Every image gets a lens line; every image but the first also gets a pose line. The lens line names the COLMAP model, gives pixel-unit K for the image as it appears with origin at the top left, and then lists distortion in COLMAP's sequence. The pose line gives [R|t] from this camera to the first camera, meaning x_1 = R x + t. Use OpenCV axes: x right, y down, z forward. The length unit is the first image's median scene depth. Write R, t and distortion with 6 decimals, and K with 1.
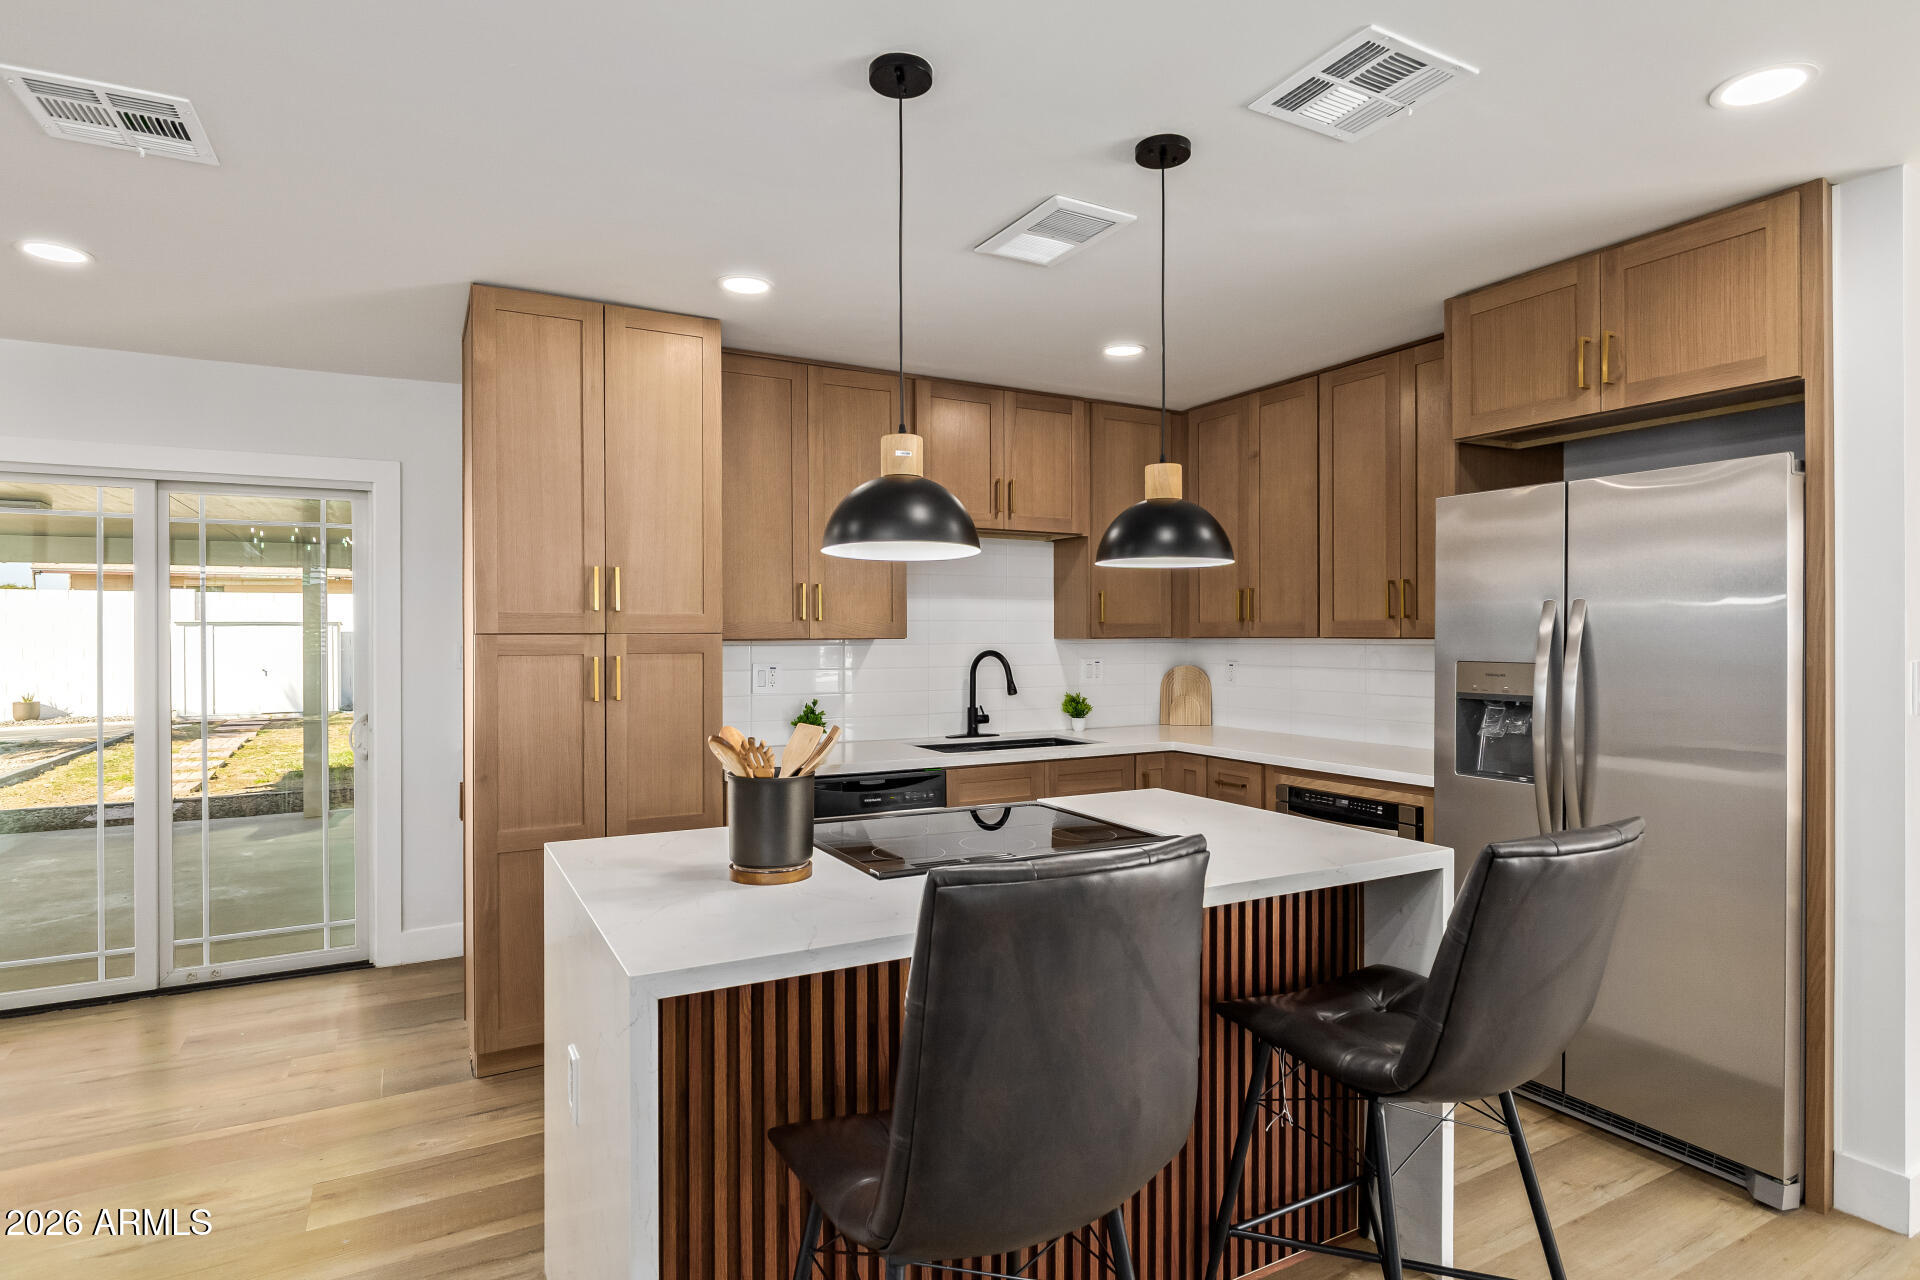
lens RADIAL K [[1009.5, 0, 960.8], [0, 1009.5, 643.4], [0, 0, 1]] dist [-0.008863, -0.000011]
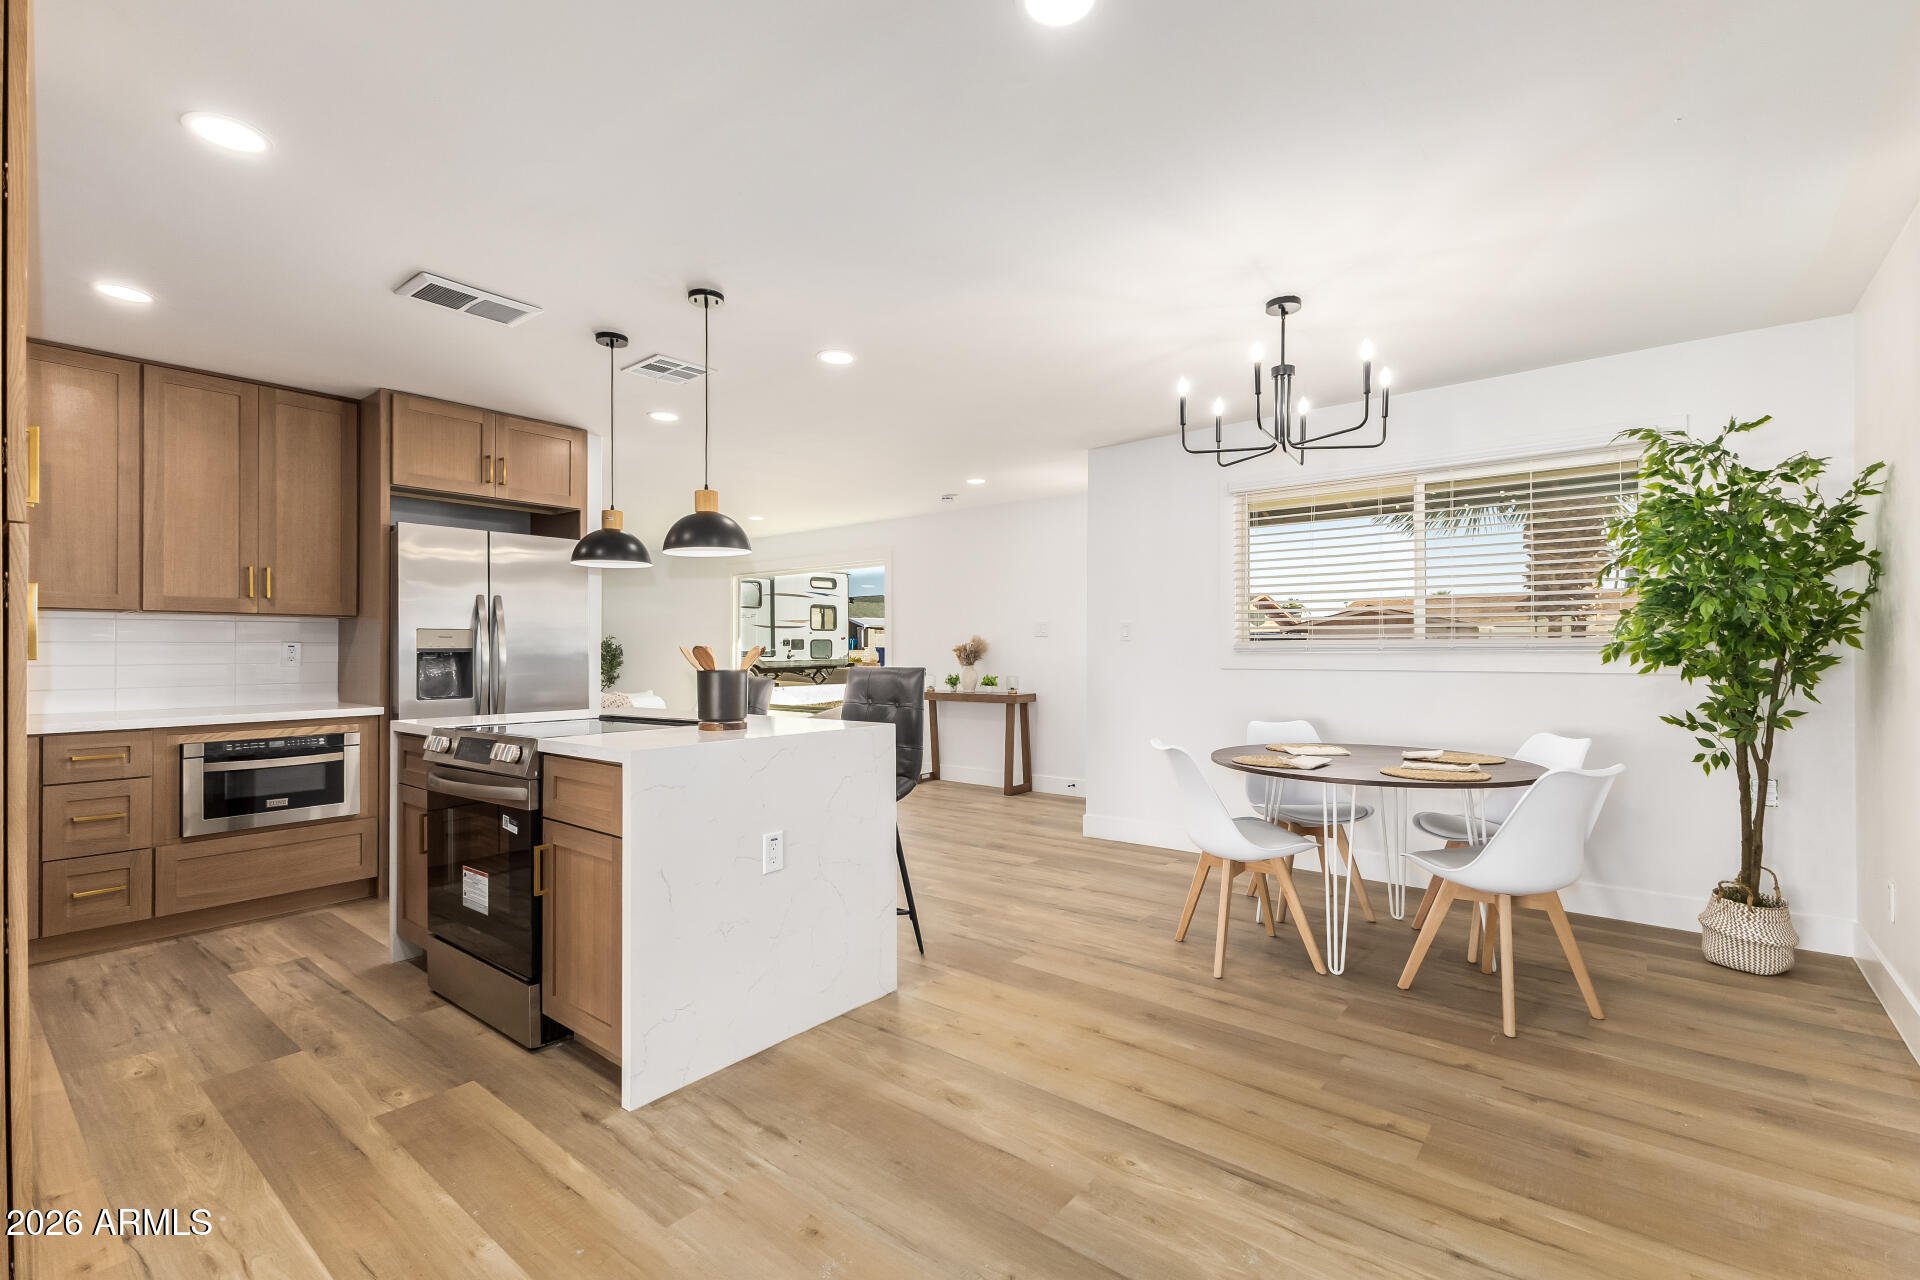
lens RADIAL K [[839.3, 0, 958.5], [0, 839.3, 643.4], [0, 0, 1]] dist [0.017951, 0.000745]
pose [[-0.364868, 0.014942, 0.930939, -0.786174], [0.012983, 0.999856, -0.010959, 0.049795], [-0.930969, 0.008088, -0.365009, 0.523321]]
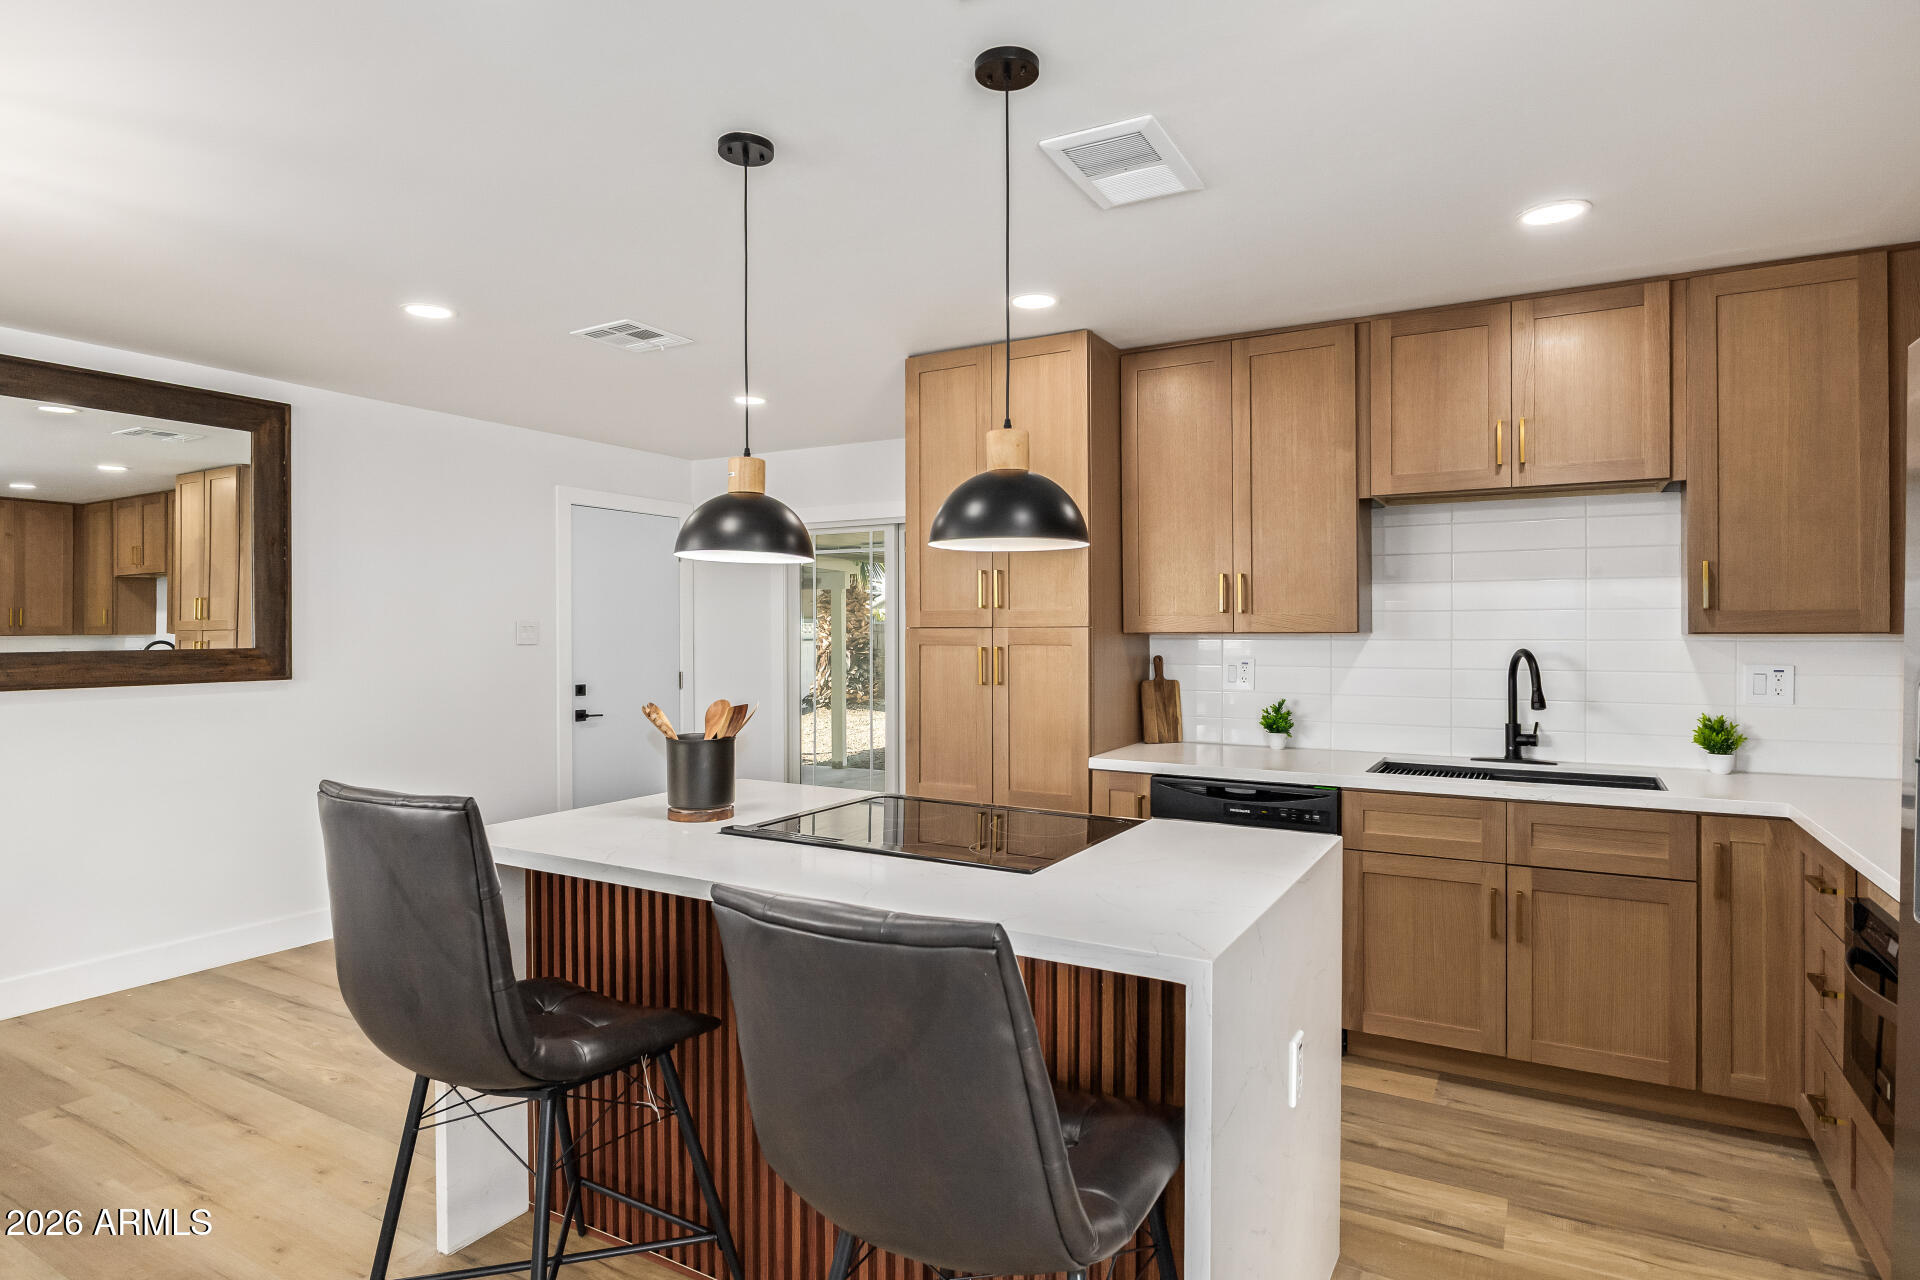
lens RADIAL K [[1020.2, 0, 963.0], [0, 1020.2, 635.5], [0, 0, 1]] dist [-0.002423, -0.000763]
pose [[0.528279, 0.005685, -0.849052, 0.487187], [-0.006413, 0.999976, 0.002705, -0.002575], [0.849047, 0.004016, 0.528302, 0.267013]]
